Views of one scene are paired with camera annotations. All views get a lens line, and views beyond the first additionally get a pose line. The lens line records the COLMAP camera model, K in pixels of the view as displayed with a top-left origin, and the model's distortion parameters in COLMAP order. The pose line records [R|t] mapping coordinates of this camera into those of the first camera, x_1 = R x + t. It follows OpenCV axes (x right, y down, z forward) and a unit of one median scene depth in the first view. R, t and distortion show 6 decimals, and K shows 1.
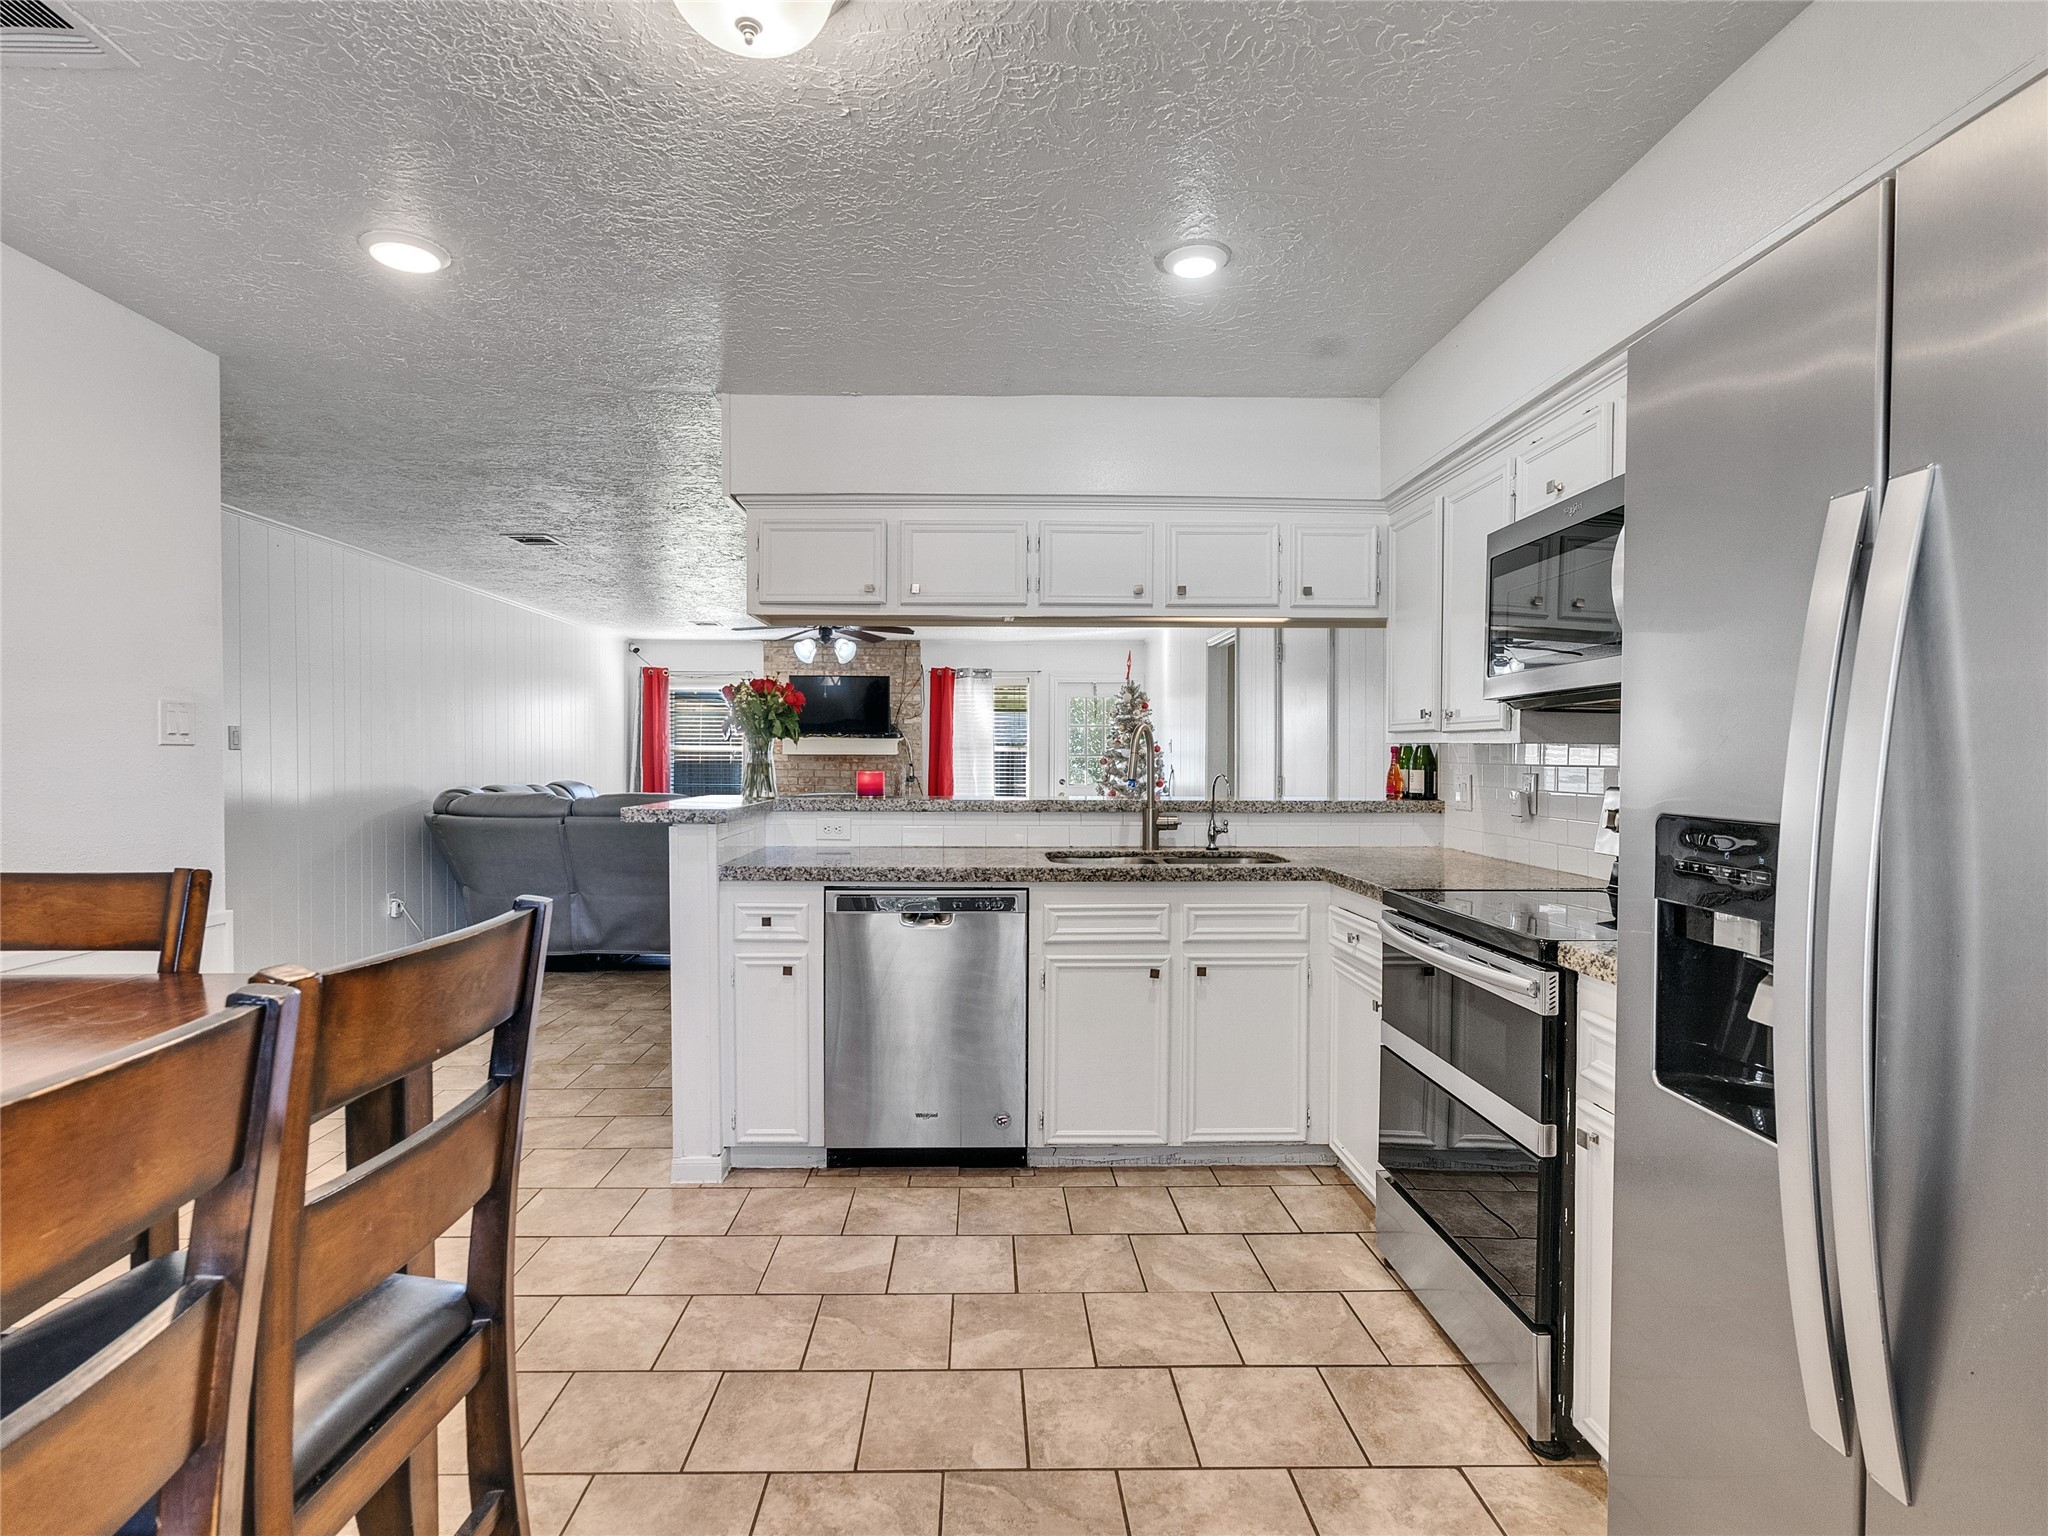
lens RADIAL K [[1046.7, 0, 1003.0], [0, 1046.7, 774.4], [0, 0, 1]] dist [-0.004380, 0.002952]
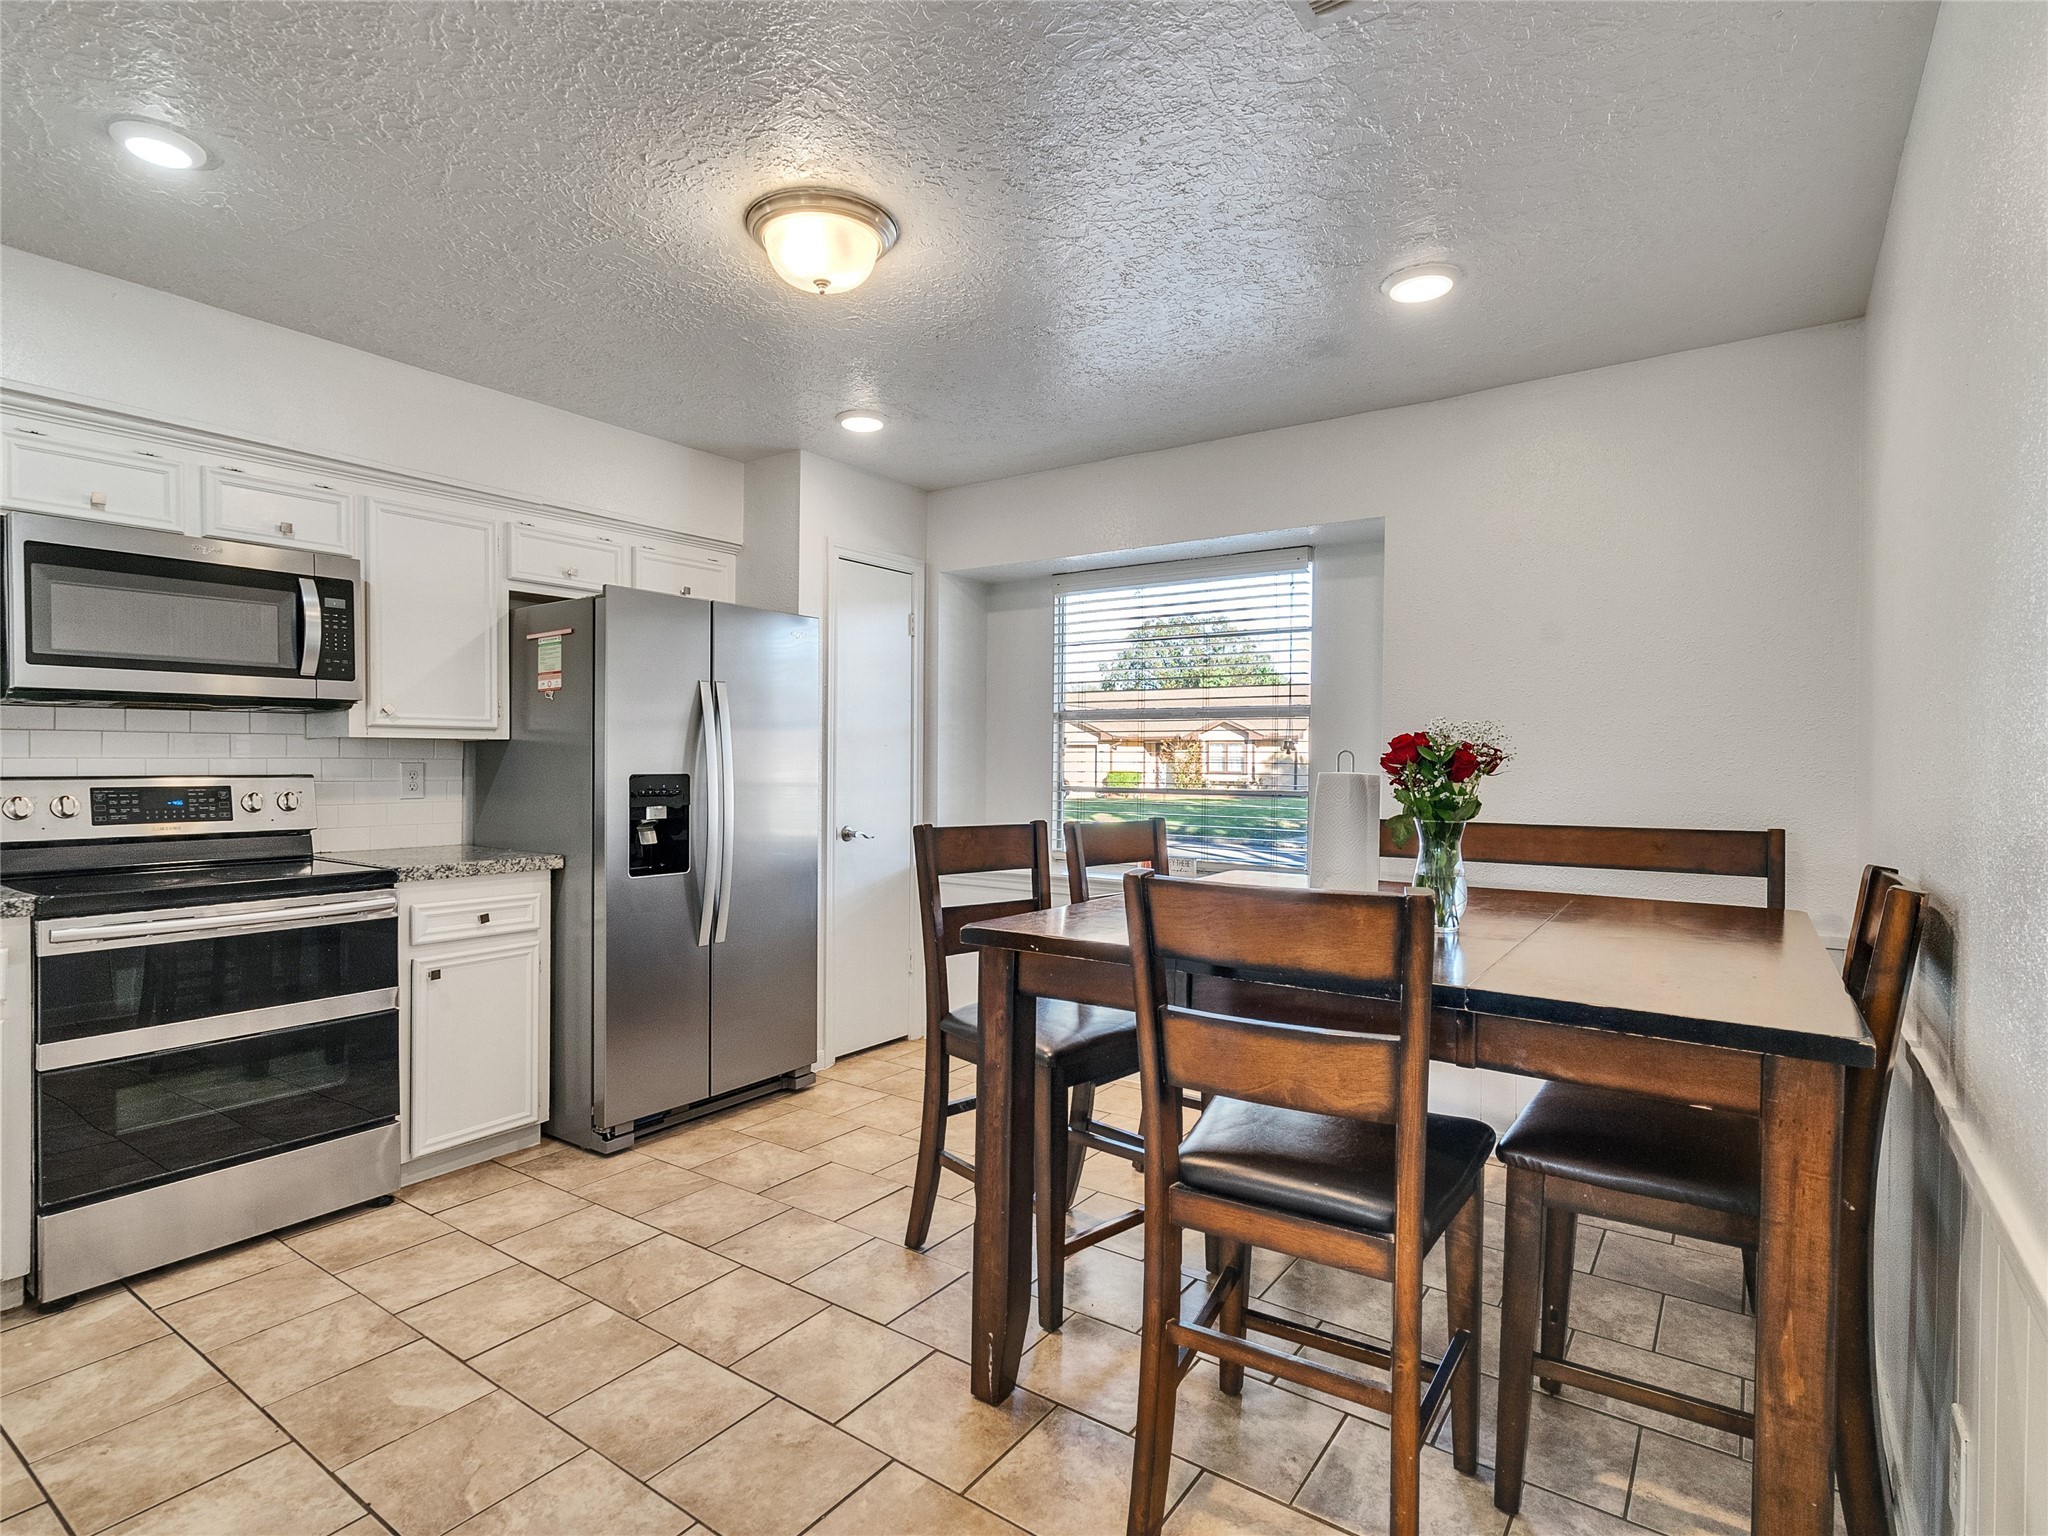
lens RADIAL K [[1046.7, 0, 1003.0], [0, 1046.7, 774.4], [0, 0, 1]] dist [-0.004380, 0.002952]
pose [[-0.802762, -0.017426, 0.596044, -0.679181], [0.000819, 0.999540, 0.030326, -0.016838], [-0.596298, 0.024833, -0.802379, 1.020386]]
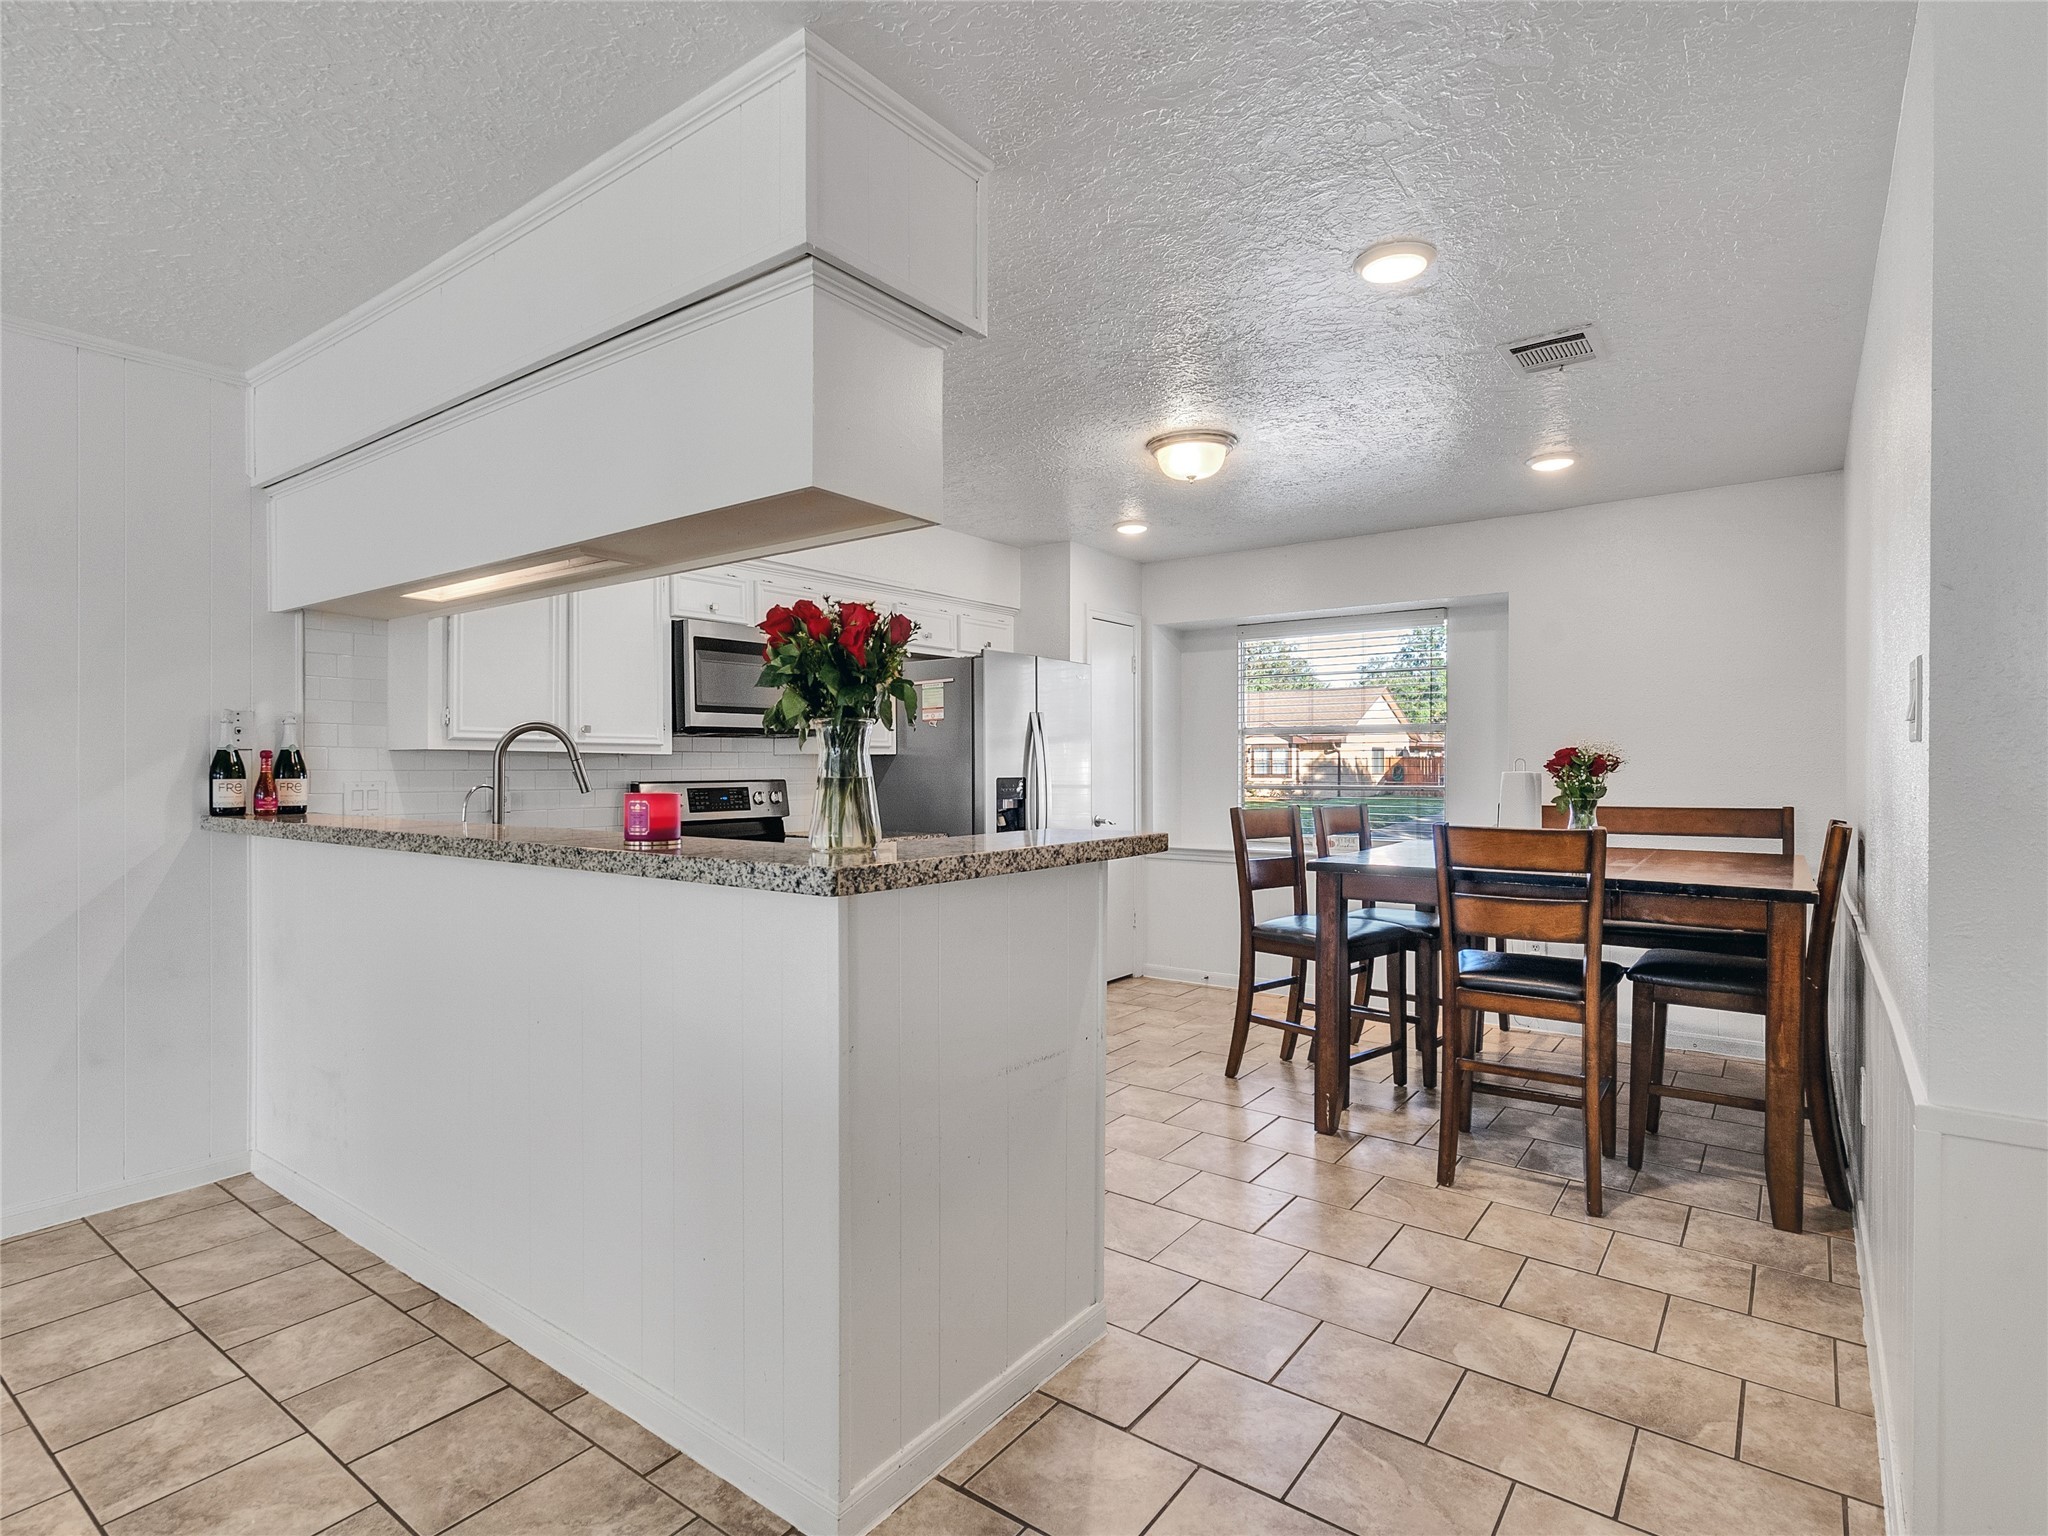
lens RADIAL K [[1046.7, 0, 1005.0], [0, 1046.7, 770.8], [0, 0, 1]] dist [-0.004380, 0.002952]
pose [[-0.787170, -0.005866, 0.616708, -0.713628], [0.009493, 0.999721, 0.021626, -0.028575], [-0.616662, 0.022878, -0.786895, 1.608004]]
